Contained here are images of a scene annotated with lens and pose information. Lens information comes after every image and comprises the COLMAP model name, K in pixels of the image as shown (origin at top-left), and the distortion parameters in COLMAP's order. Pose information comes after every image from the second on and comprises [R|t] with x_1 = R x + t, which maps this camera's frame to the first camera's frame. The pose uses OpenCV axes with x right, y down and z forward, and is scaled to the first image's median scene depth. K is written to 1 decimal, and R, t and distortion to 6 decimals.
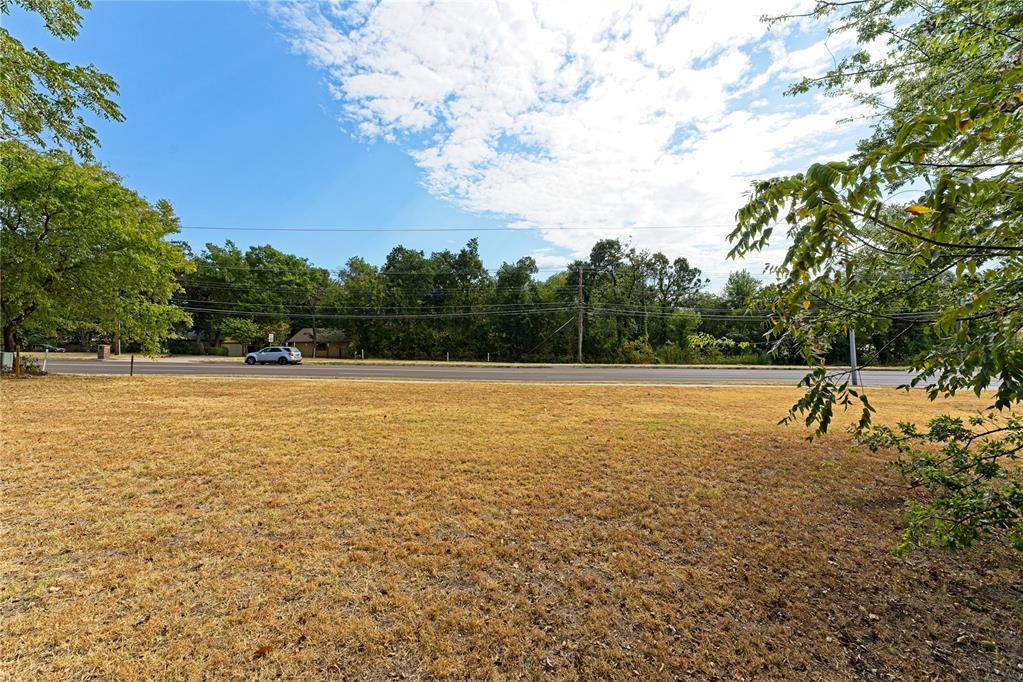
lens RADIAL K [[401.7, 0, 511.2], [0, 401.7, 345.1], [0, 0, 1]] dist [-0.000056, 0.000171]
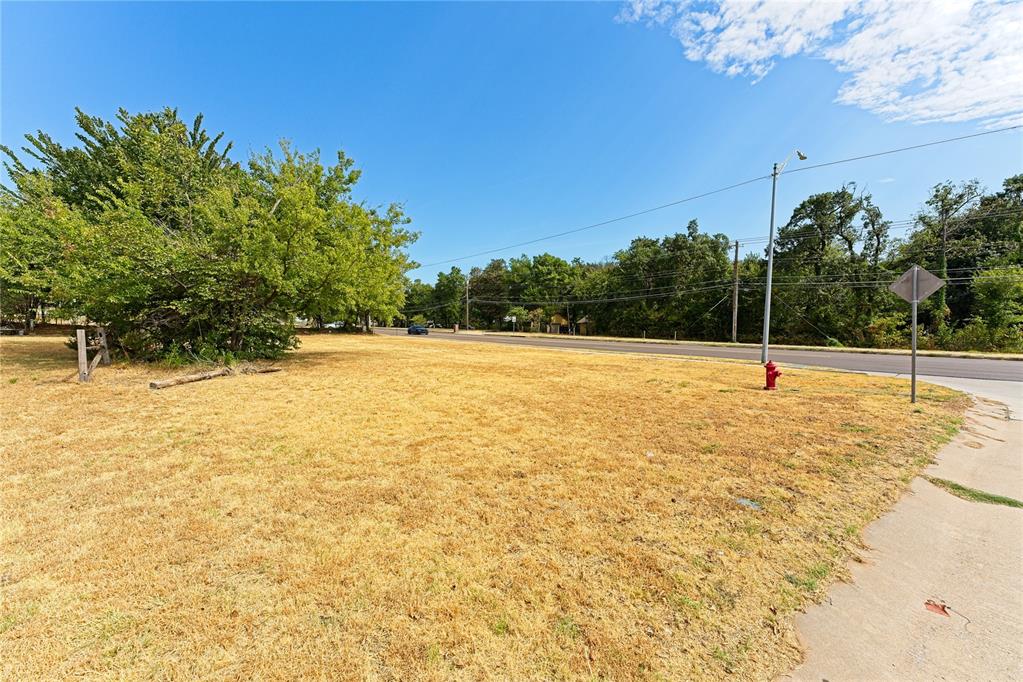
lens RADIAL K [[401.7, 0, 513.1], [0, 401.7, 334.9], [0, 0, 1]] dist [-0.000056, 0.000171]
pose [[0.671504, 0.017634, -0.740791, 0.391989], [0.000362, 0.999709, 0.024126, 0.002528], [0.741001, -0.016468, 0.671302, -0.032027]]
